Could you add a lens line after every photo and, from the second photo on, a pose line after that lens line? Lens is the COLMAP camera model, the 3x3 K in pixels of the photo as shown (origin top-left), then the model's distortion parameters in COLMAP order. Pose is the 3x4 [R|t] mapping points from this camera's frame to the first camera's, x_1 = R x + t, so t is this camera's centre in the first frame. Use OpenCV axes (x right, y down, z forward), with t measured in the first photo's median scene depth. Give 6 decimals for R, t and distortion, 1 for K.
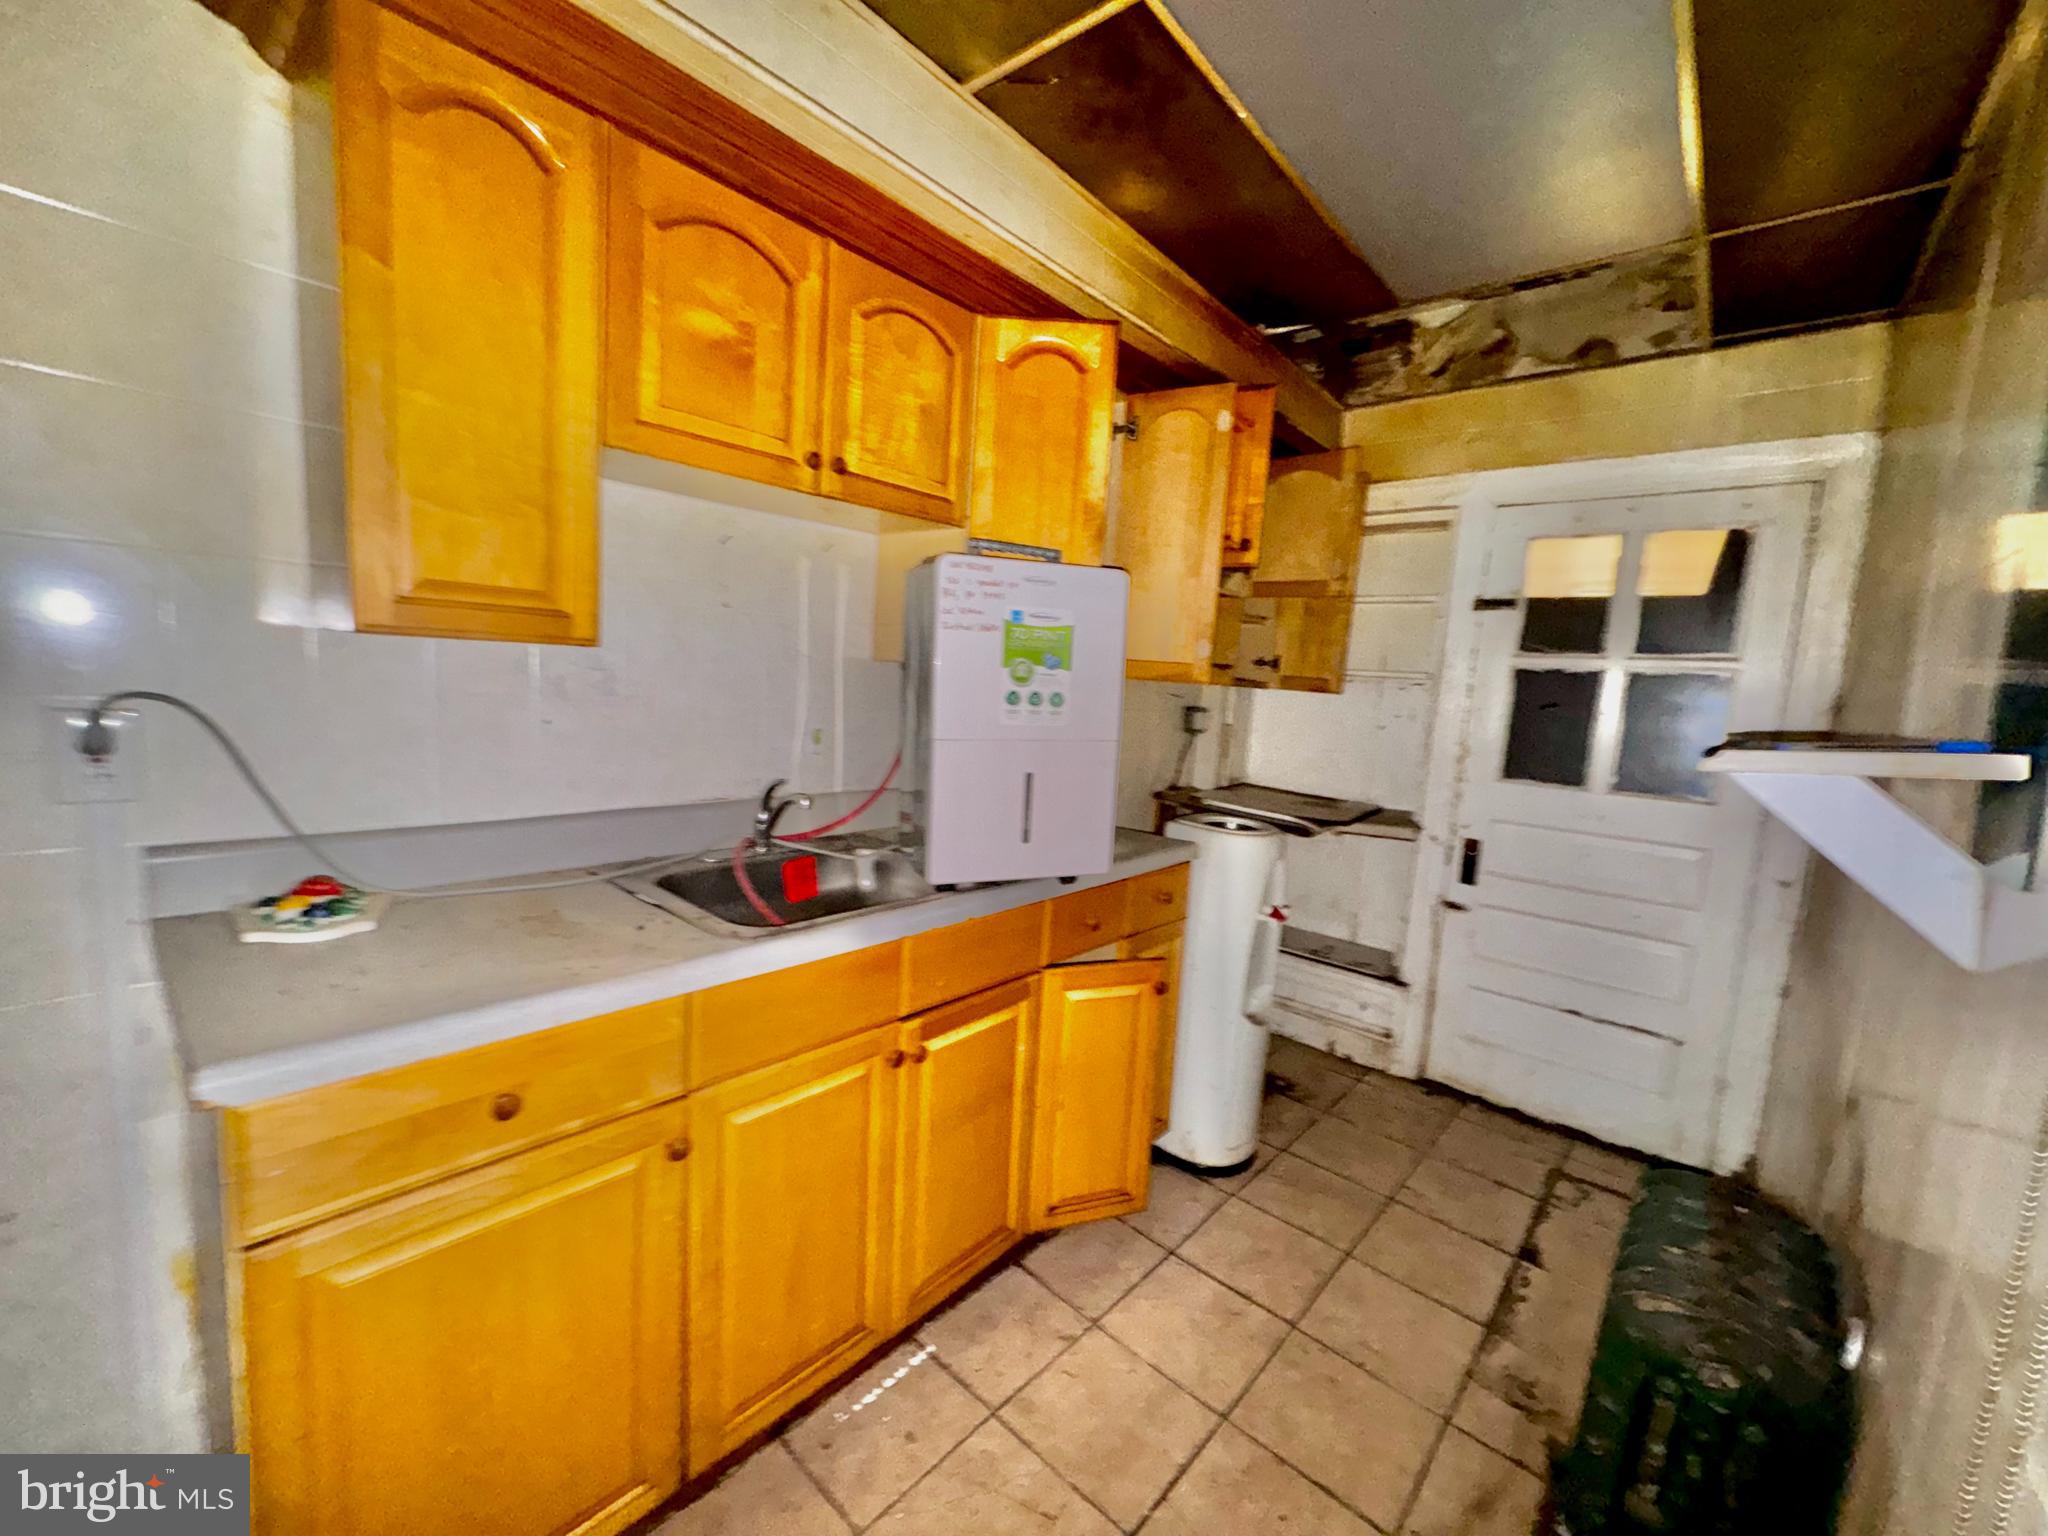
lens RADIAL K [[812.7, 0, 1025.5], [0, 812.7, 767.3], [0, 0, 1]] dist [-0.003720, 0.000424]
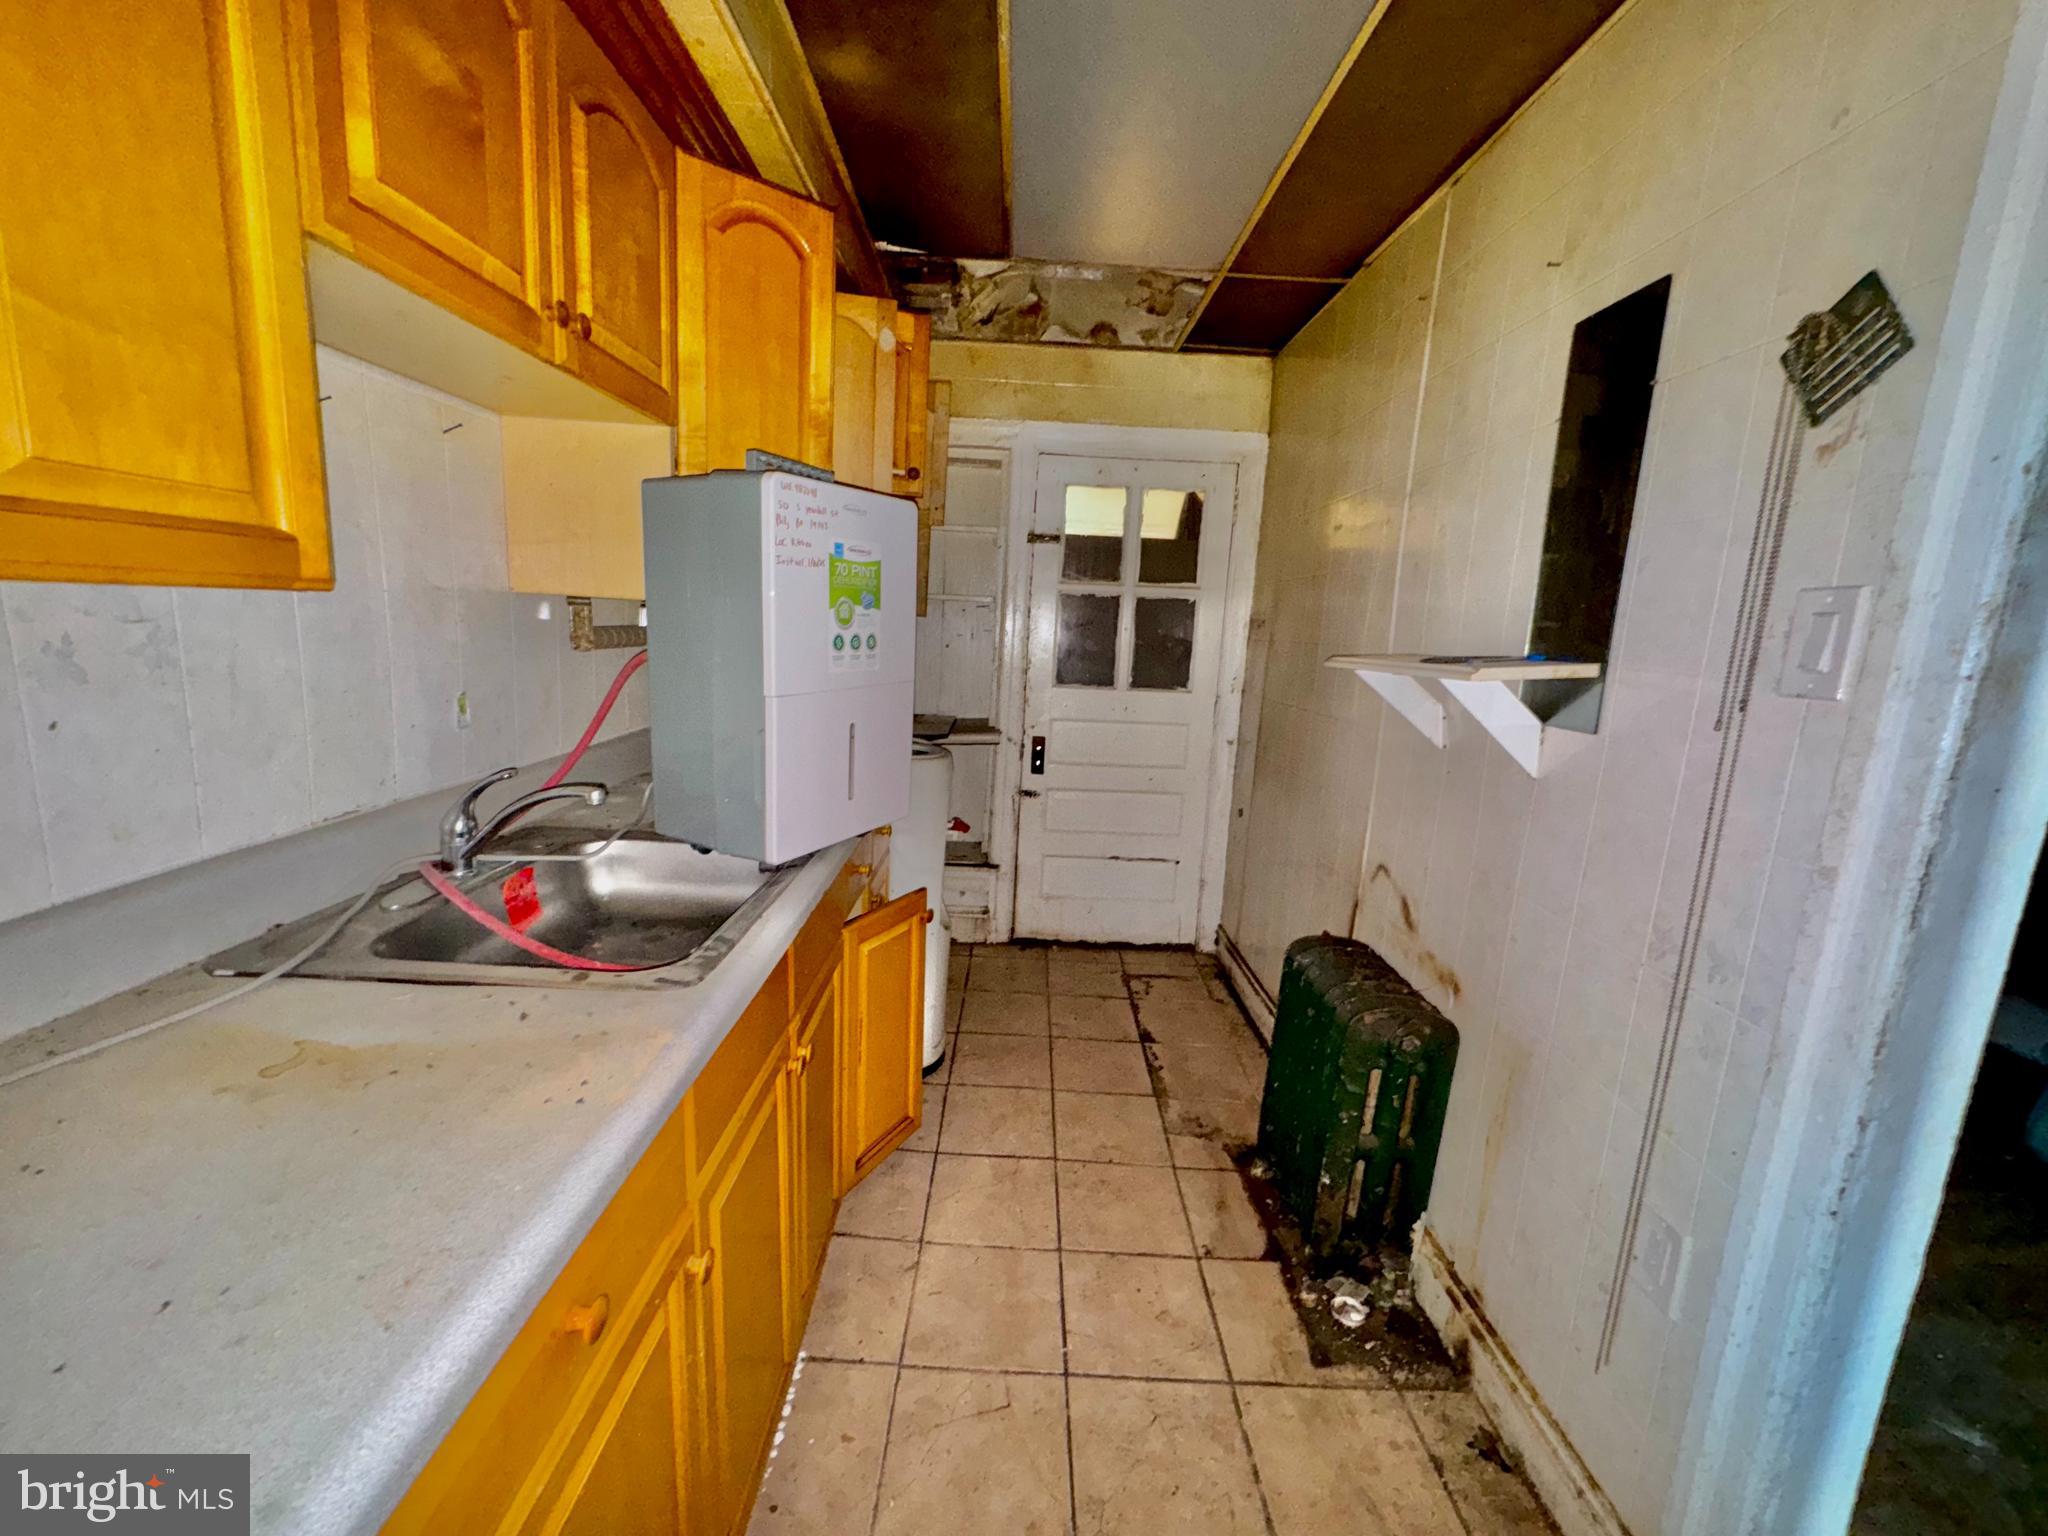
lens RADIAL K [[812.7, 0, 1022.2], [0, 812.7, 765.9], [0, 0, 1]] dist [-0.003720, 0.000424]
pose [[0.751249, -0.140967, 0.644790, -0.290216], [0.071825, 0.988585, 0.132446, -0.034585], [-0.656100, -0.053188, 0.752798, 0.117567]]
